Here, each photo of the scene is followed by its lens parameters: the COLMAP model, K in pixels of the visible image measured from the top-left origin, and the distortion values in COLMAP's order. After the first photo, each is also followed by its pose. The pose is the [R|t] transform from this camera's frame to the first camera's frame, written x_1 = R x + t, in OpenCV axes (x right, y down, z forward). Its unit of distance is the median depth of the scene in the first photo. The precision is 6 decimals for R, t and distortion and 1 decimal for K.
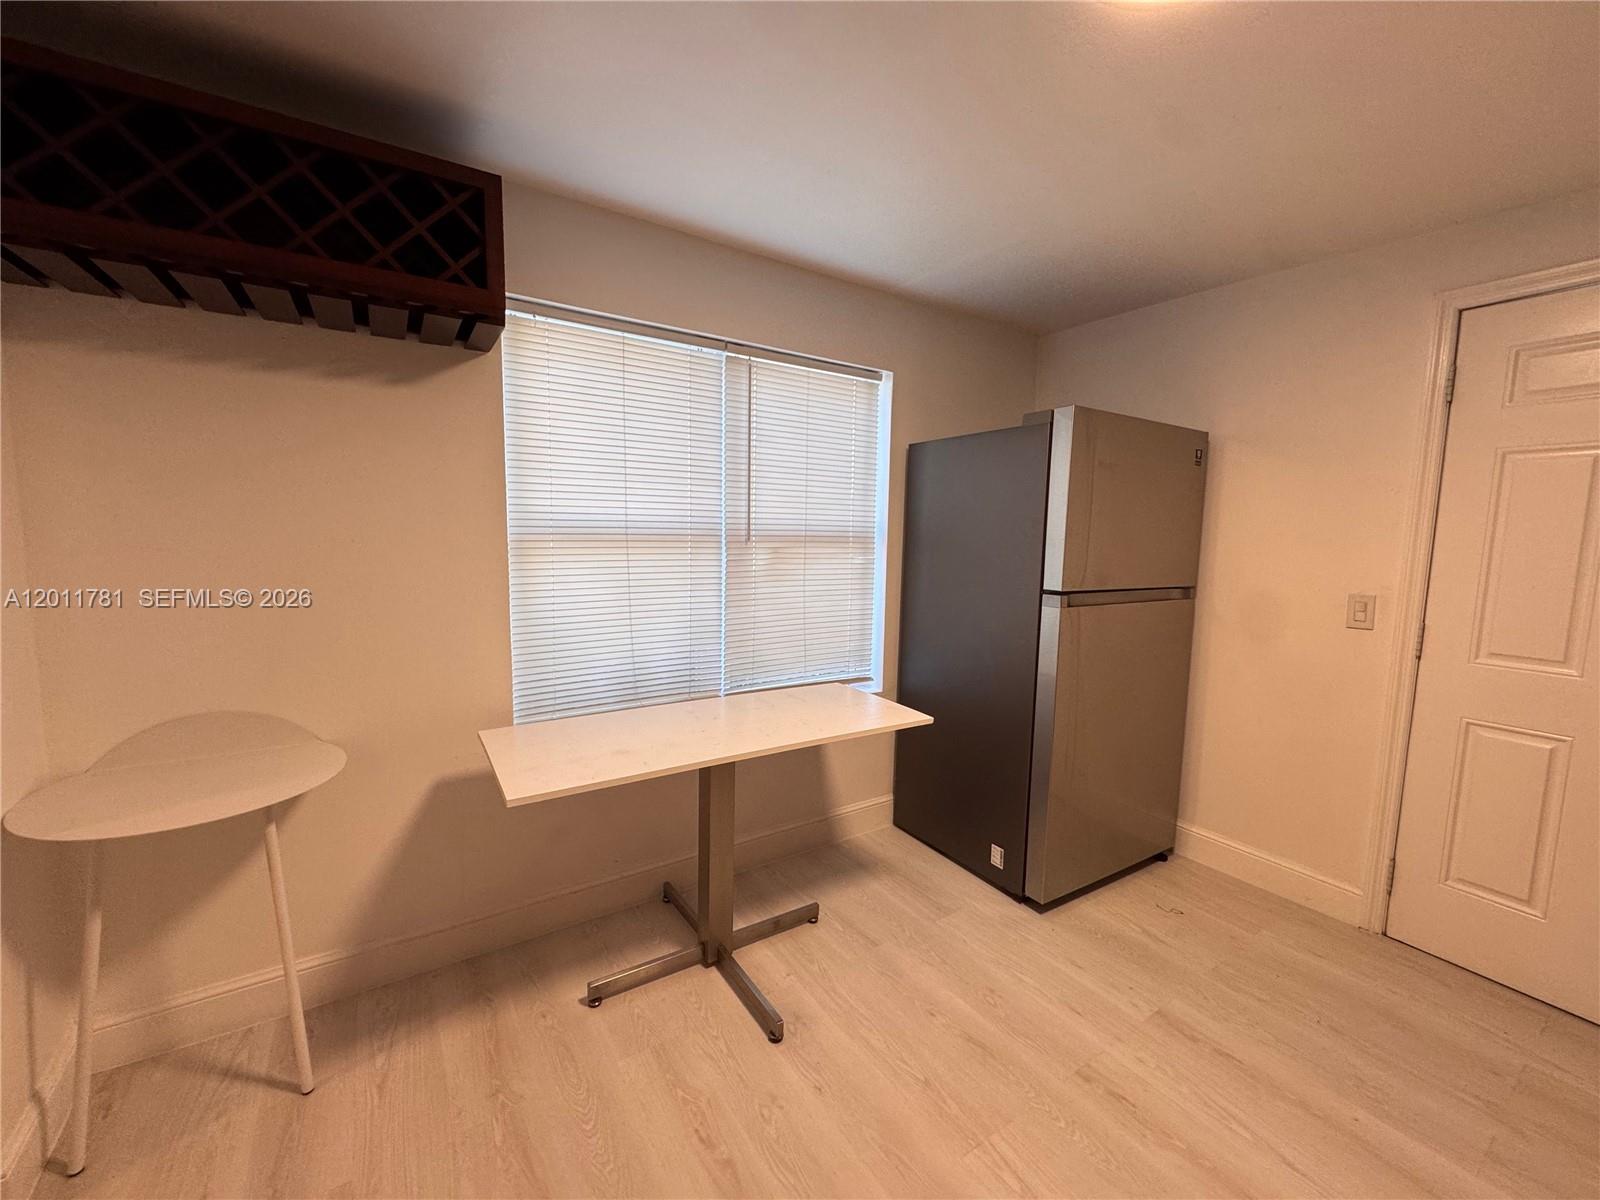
lens RADIAL K [[640.2, 0, 798.1], [0, 640.2, 599.9], [0, 0, 1]] dist [-0.004960, 0.000368]
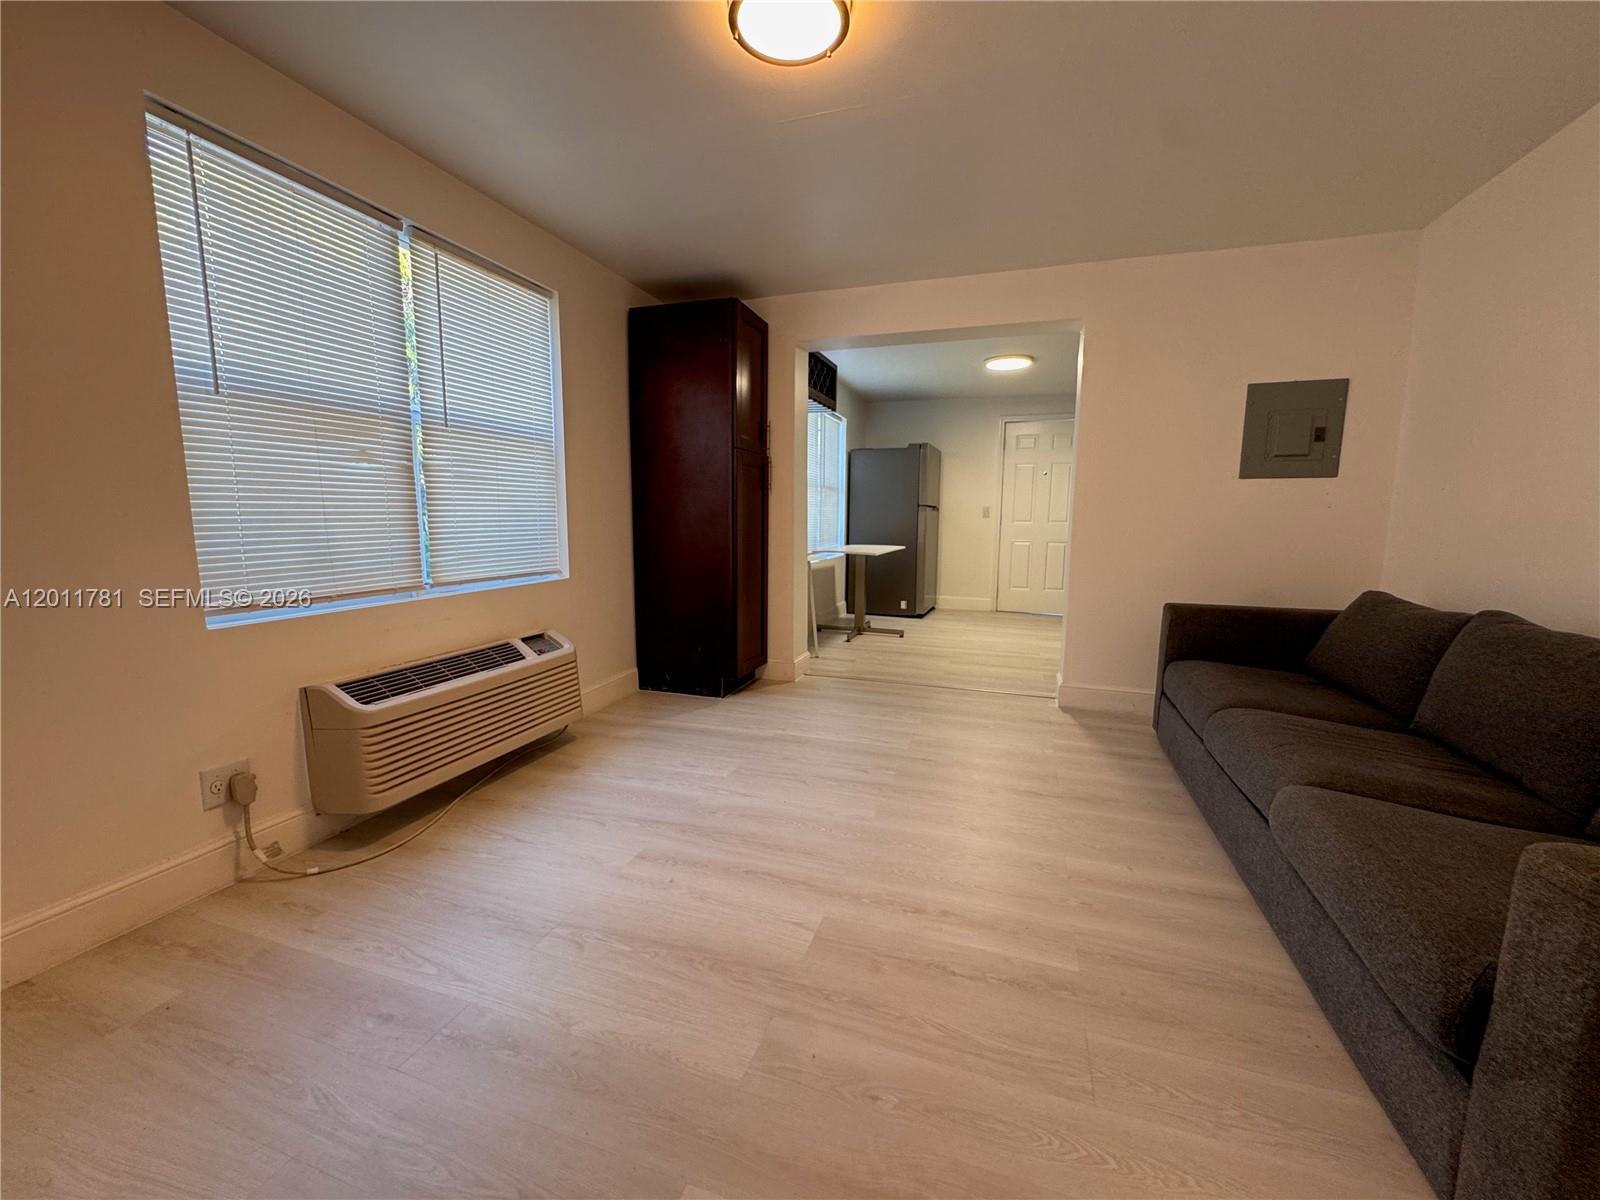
lens RADIAL K [[640.2, 0, 798.1], [0, 640.2, 599.9], [0, 0, 1]] dist [-0.004960, 0.000368]
pose [[0.792158, -0.092400, 0.603281, -1.942295], [0.071531, 0.995717, 0.058581, 0.213663], [-0.606110, -0.003252, 0.795374, -1.036078]]
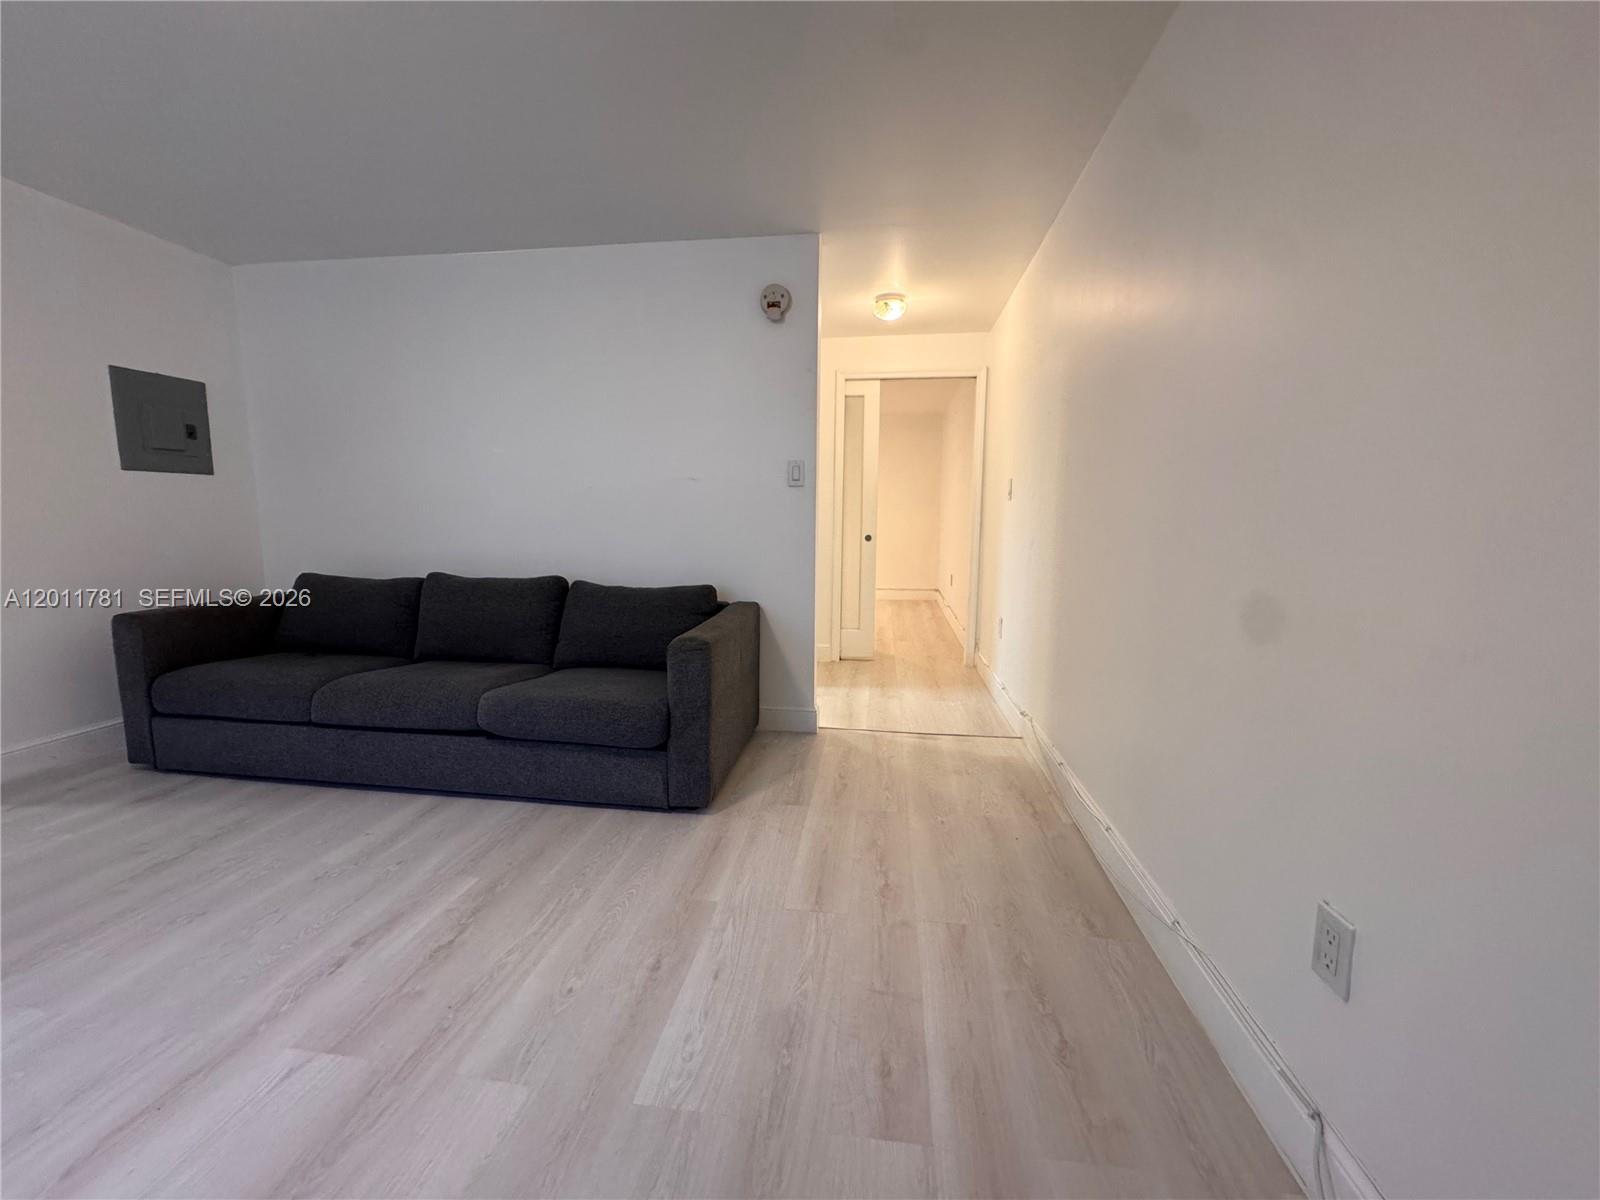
lens RADIAL K [[641.6, 0, 794.8], [0, 641.6, 601.4], [0, 0, 1]] dist [-0.004070, -0.000184]
pose [[-0.749047, -0.111067, 0.653141, -2.179764], [0.050805, 0.973315, 0.223778, 0.132927], [-0.660566, 0.200803, -0.723416, -0.379739]]
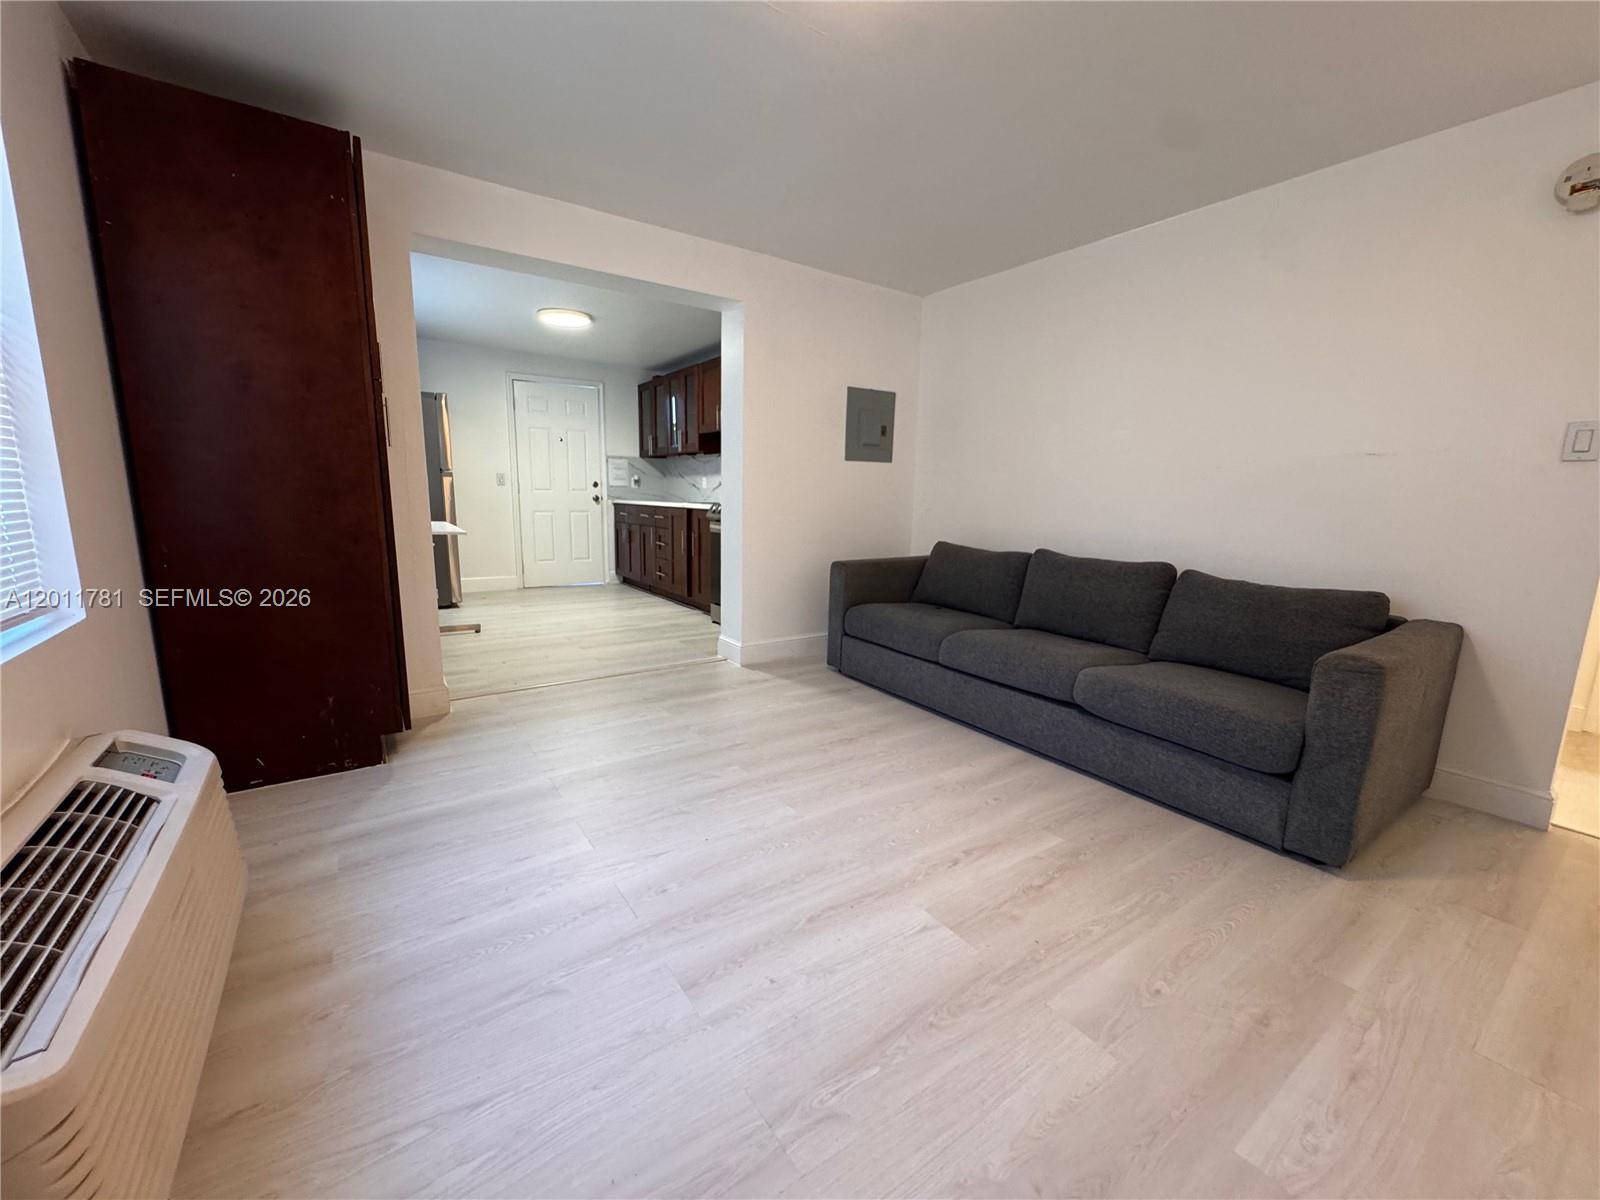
lens RADIAL K [[640.2, 0, 798.1], [0, 640.2, 599.9], [0, 0, 1]] dist [-0.004960, 0.000368]
pose [[-0.015802, -0.189527, 0.981748, -2.164444], [0.086345, 0.977944, 0.190182, 0.124586], [-0.996140, 0.087775, 0.000912, -0.296877]]
